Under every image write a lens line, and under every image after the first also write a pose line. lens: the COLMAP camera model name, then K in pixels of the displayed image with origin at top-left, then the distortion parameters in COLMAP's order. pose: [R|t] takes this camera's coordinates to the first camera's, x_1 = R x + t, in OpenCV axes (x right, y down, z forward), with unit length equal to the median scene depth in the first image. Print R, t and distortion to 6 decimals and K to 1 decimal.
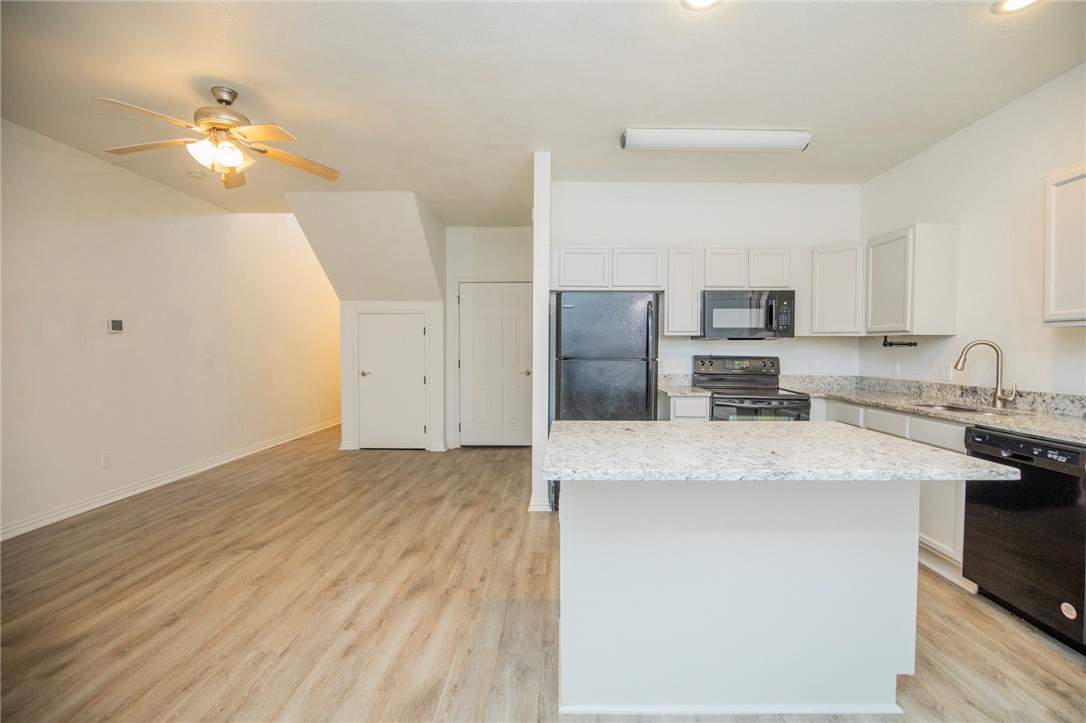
lens RADIAL K [[500.6, 0, 551.2], [0, 500.6, 360.6], [0, 0, 1]] dist [-0.032966, 0.005992]
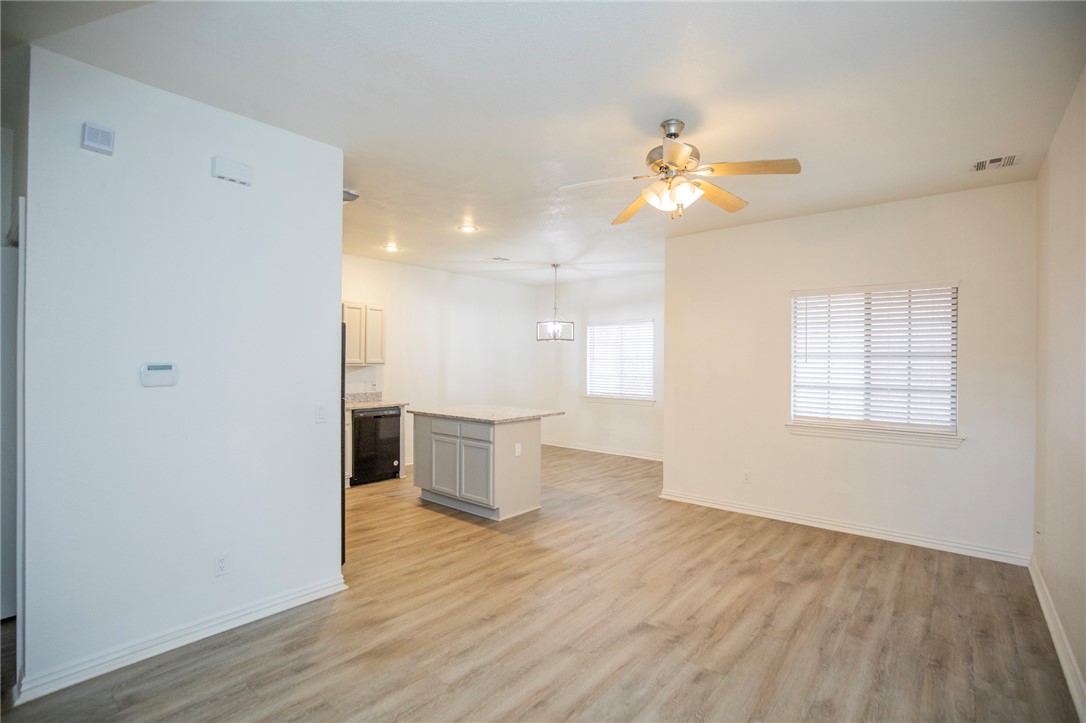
lens RADIAL K [[506.0, 0, 550.6], [0, 506.0, 361.2], [0, 0, 1]] dist [-0.032216, 0.006415]
pose [[-0.780914, -0.006285, 0.624607, -0.895668], [0.007435, 0.999785, 0.019356, -0.090136], [-0.624594, 0.019759, -0.780700, 1.571020]]
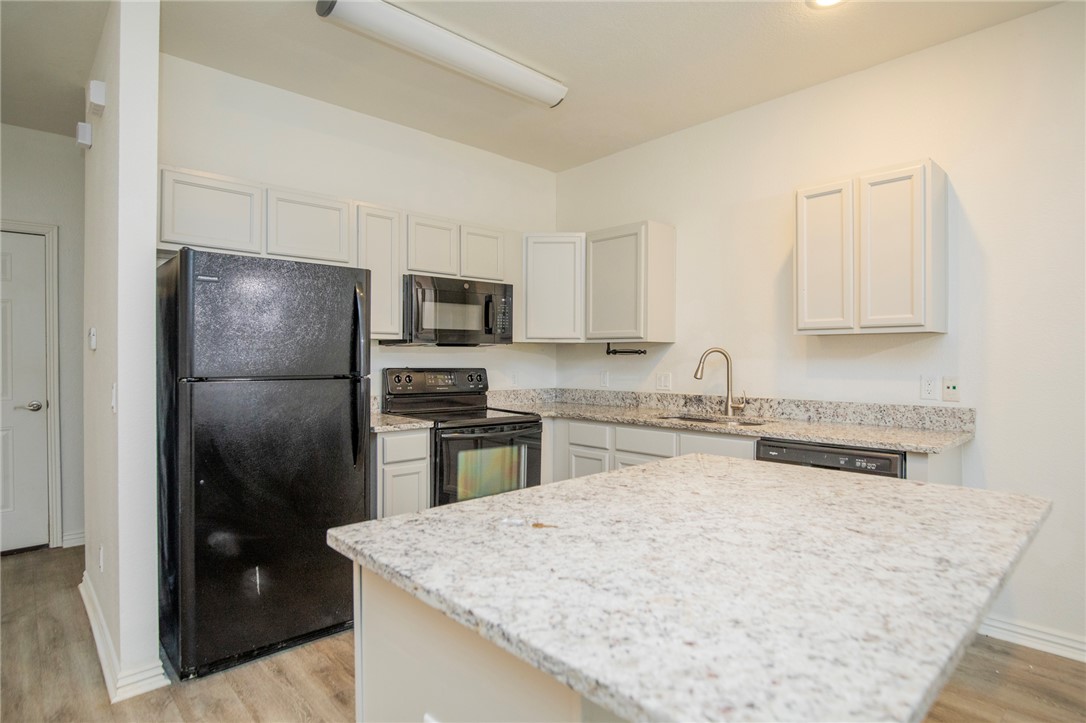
lens RADIAL K [[576.1, 0, 552.1], [0, 576.1, 359.1], [0, 0, 1]] dist [-0.017949, 0.000459]
pose [[0.713812, -0.006536, 0.700307, -0.135411], [0.022234, 0.999664, -0.013333, -0.009339], [-0.699984, 0.025088, 0.713718, 0.347916]]
